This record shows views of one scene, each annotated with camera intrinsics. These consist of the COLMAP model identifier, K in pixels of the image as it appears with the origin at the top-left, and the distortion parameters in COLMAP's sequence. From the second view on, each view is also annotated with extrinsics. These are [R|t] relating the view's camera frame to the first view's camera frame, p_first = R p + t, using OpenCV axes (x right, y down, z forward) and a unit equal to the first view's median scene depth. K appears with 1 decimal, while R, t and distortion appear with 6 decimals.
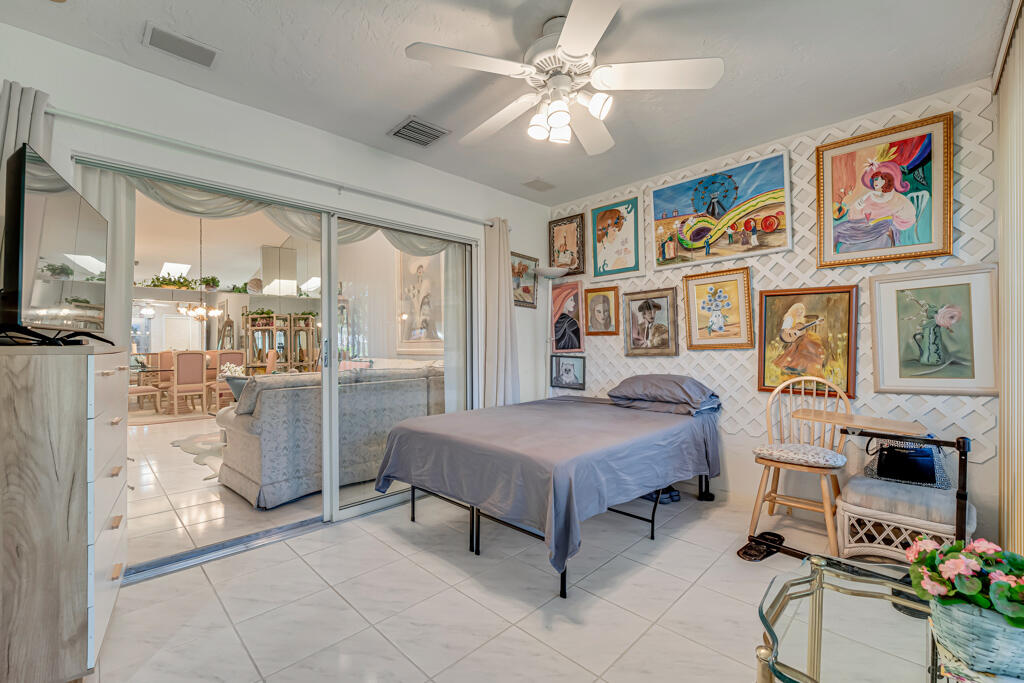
lens RADIAL K [[433.3, 0, 512.0], [0, 433.3, 341.5], [0, 0, 1]] dist [-0.000793, -0.000075]
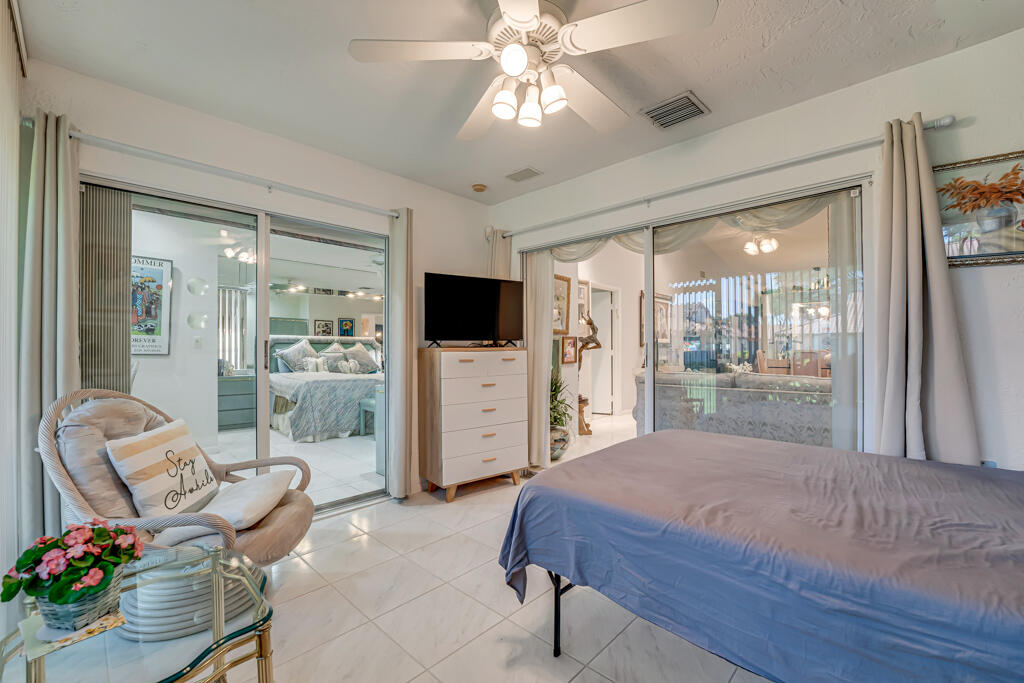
lens RADIAL K [[433.3, 0, 512.0], [0, 433.3, 341.5], [0, 0, 1]] dist [-0.000793, -0.000075]
pose [[0.035495, -0.008456, -0.999334, 0.505598], [0.017627, 0.999814, -0.007834, -0.003402], [0.999214, -0.017337, 0.035638, 0.472603]]
